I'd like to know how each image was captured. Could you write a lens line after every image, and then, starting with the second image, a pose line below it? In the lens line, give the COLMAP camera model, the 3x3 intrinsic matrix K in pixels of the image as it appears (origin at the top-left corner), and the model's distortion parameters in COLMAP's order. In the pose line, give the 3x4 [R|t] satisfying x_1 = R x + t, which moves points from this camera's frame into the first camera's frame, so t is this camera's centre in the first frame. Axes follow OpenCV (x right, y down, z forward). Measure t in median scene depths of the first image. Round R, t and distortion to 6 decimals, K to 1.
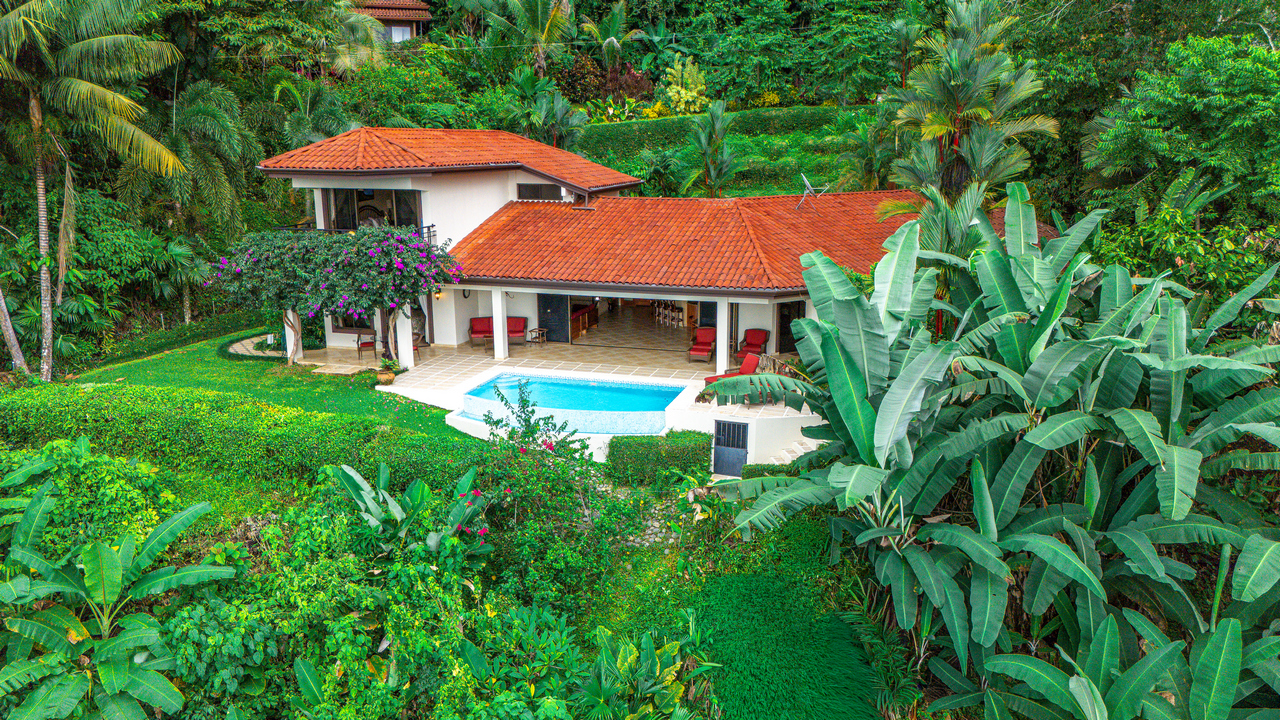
lens RADIAL K [[945.7, 0, 634.3], [0, 945.7, 365.3], [0, 0, 1]] dist [0.065407, -0.040385]
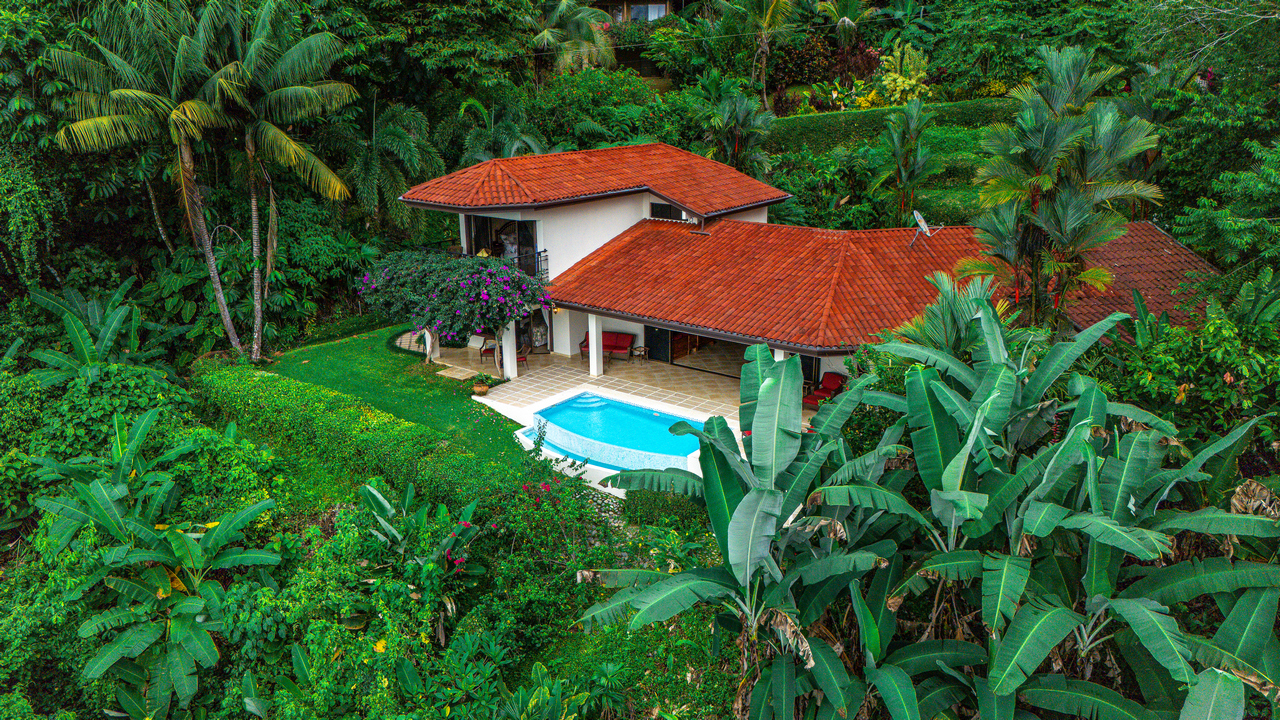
lens RADIAL K [[945.7, 0, 639.1], [0, 945.7, 363.8], [0, 0, 1]] dist [0.065407, -0.040385]
pose [[0.940846, 0.098650, -0.324157, 0.262322], [-0.076142, 0.993766, 0.081433, -0.115135], [0.330169, -0.051934, 0.942492, -0.006068]]
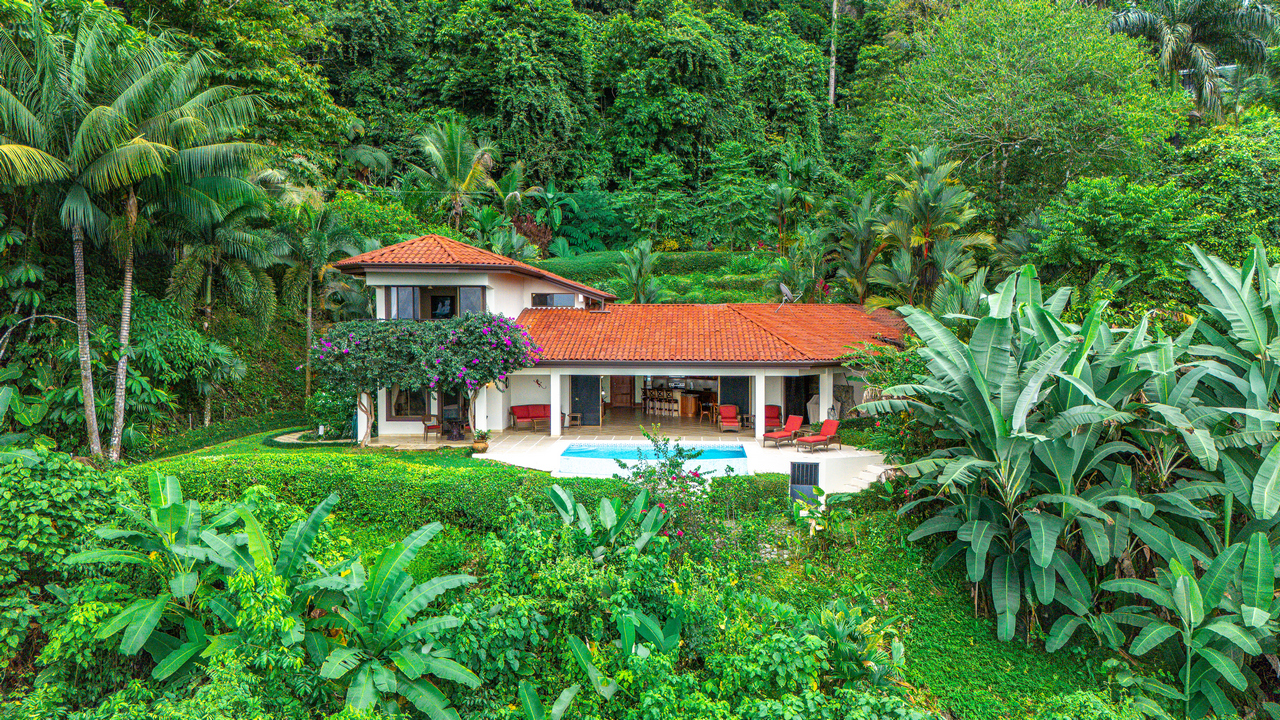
lens RADIAL K [[945.7, 0, 639.4], [0, 945.7, 367.8], [0, 0, 1]] dist [0.065407, -0.040385]
pose [[0.967831, -0.008873, 0.251446, -0.332735], [0.054031, 0.983392, -0.173265, 0.114416], [-0.245733, 0.181277, 0.952236, -0.100660]]
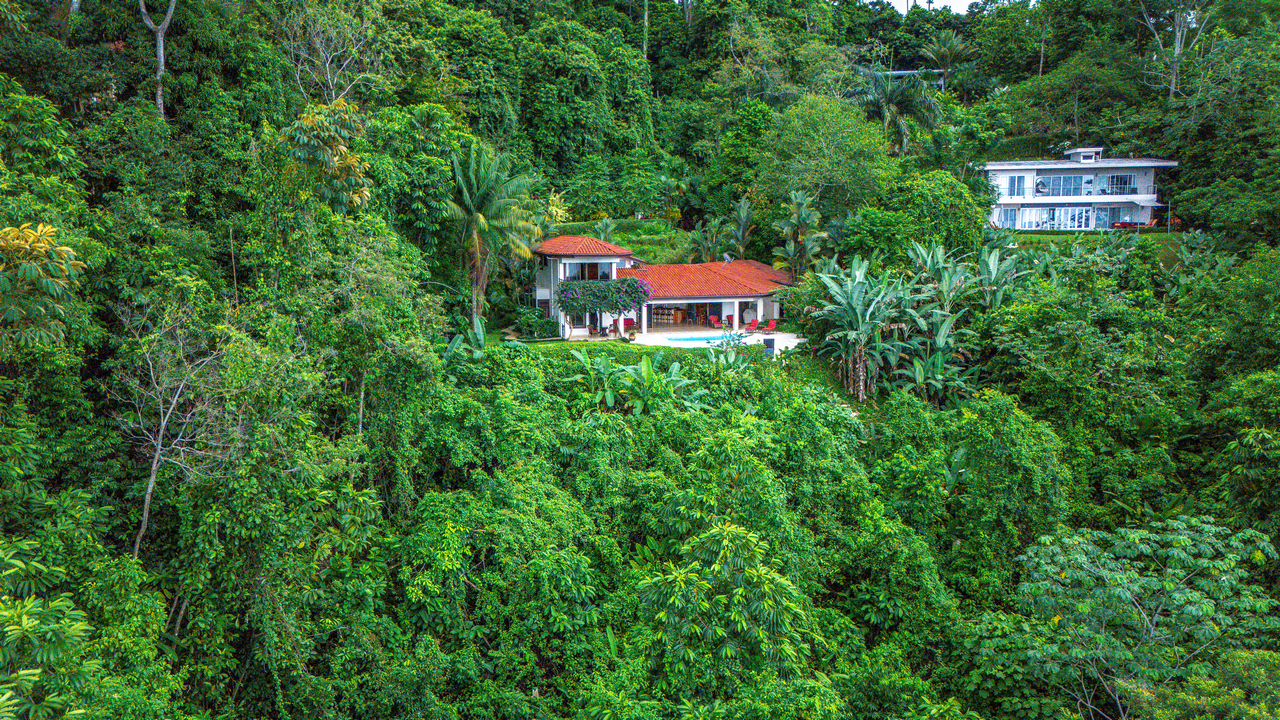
lens RADIAL K [[945.7, 0, 631.1], [0, 945.7, 383.2], [0, 0, 1]] dist [0.065407, -0.040385]
pose [[0.846662, -0.087217, 0.524935, -1.433856], [0.124478, 0.991568, -0.036023, 0.199210], [-0.517367, 0.095842, 0.850380, -0.971367]]
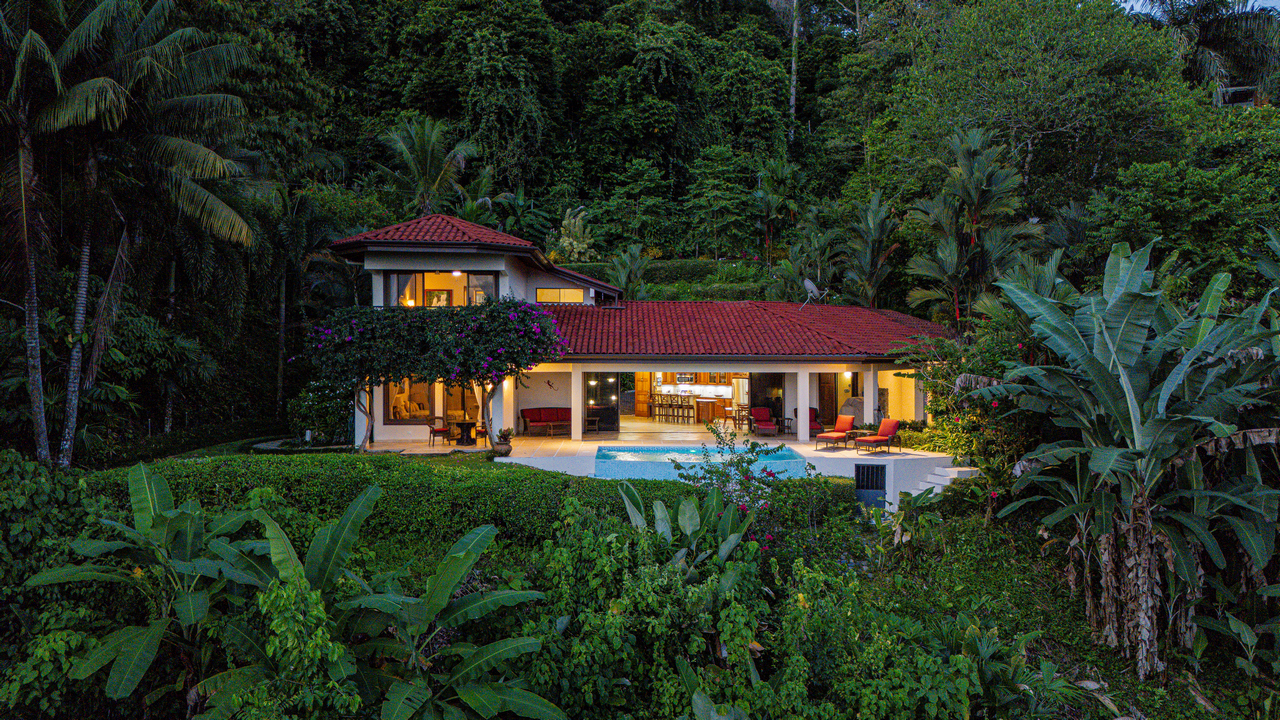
lens RADIAL K [[945.7, 0, 639.6], [0, 945.7, 368.4], [0, 0, 1]] dist [0.065407, -0.040385]
pose [[0.946169, 0.000006, 0.323673, -0.409229], [0.069105, 0.976939, -0.202027, 0.126377], [-0.316210, 0.213519, 0.924349, 0.046582]]
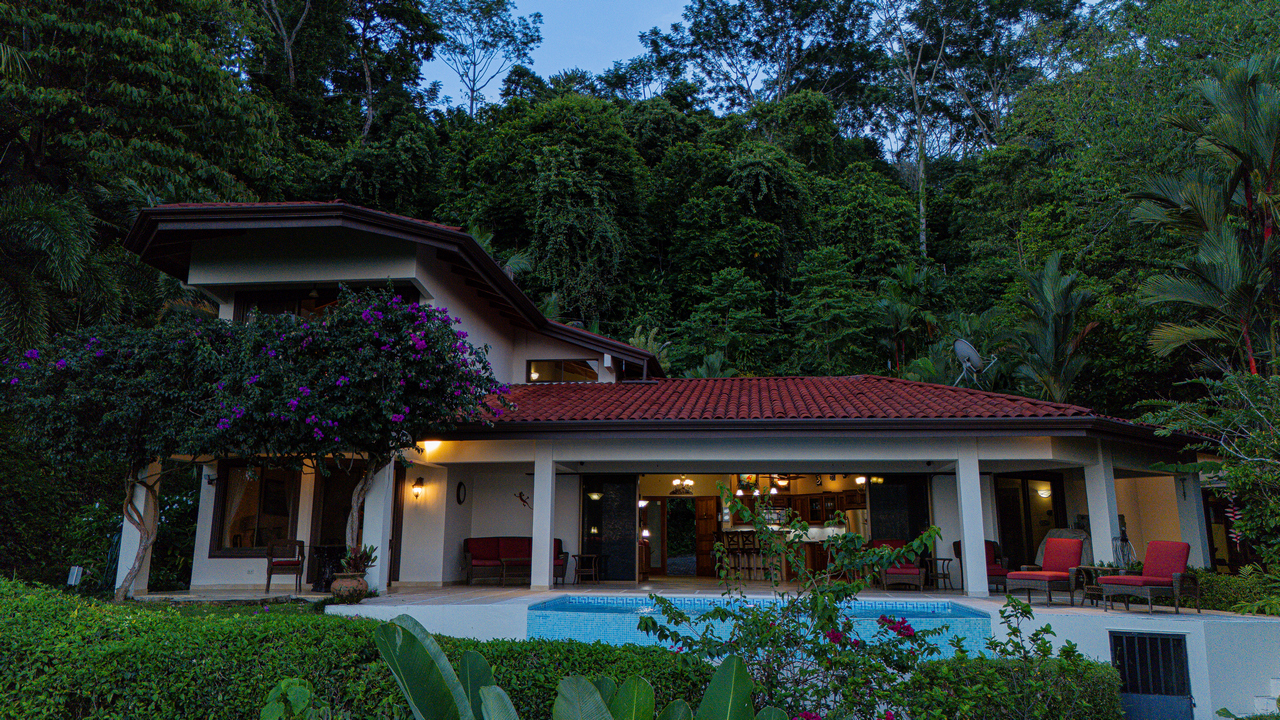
lens RADIAL K [[945.7, 0, 637.1], [0, 945.7, 361.2], [0, 0, 1]] dist [0.065407, -0.040385]
pose [[0.982767, 0.046006, 0.179034, -0.195402], [0.033923, 0.907196, -0.419338, 0.106603], [-0.181711, 0.418185, 0.890002, 0.463370]]
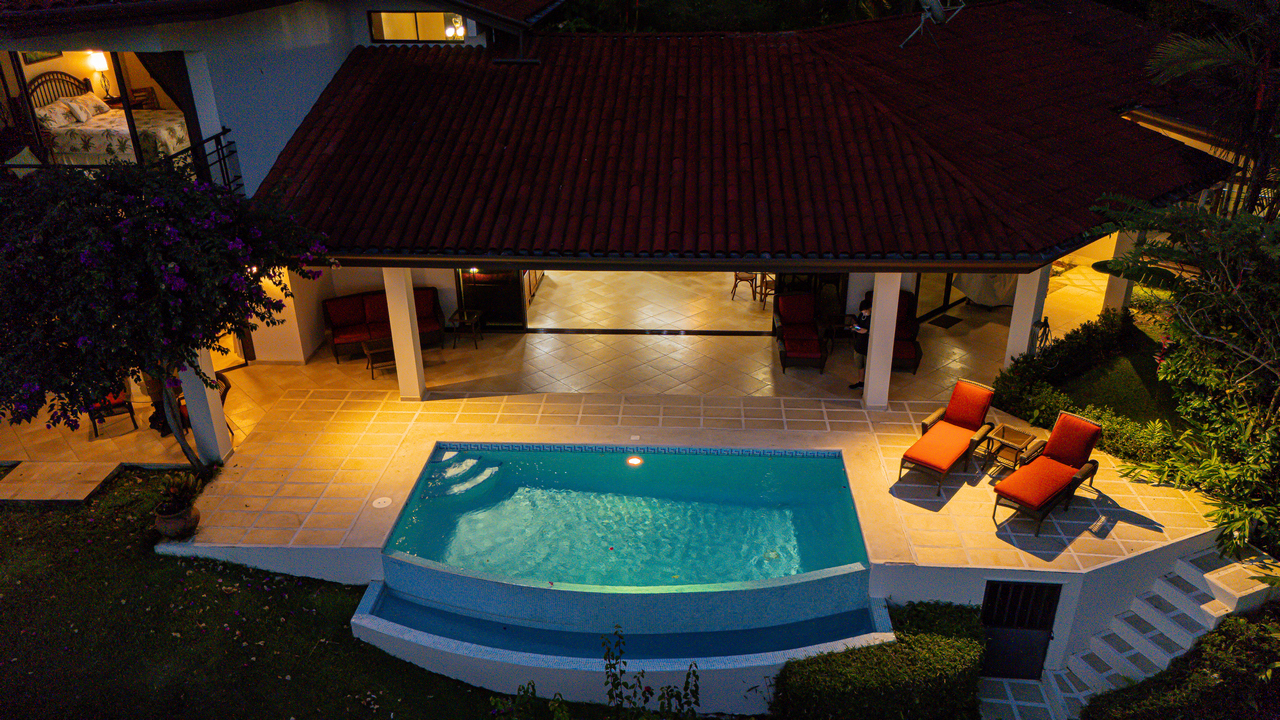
lens RADIAL K [[945.7, 0, 637.0], [0, 945.7, 362.7], [0, 0, 1]] dist [0.065407, -0.040385]
pose [[0.969449, -0.112394, 0.218028, -0.136750], [0.064745, 0.974574, 0.214509, -0.126225], [-0.236594, -0.193840, 0.952076, 0.514428]]
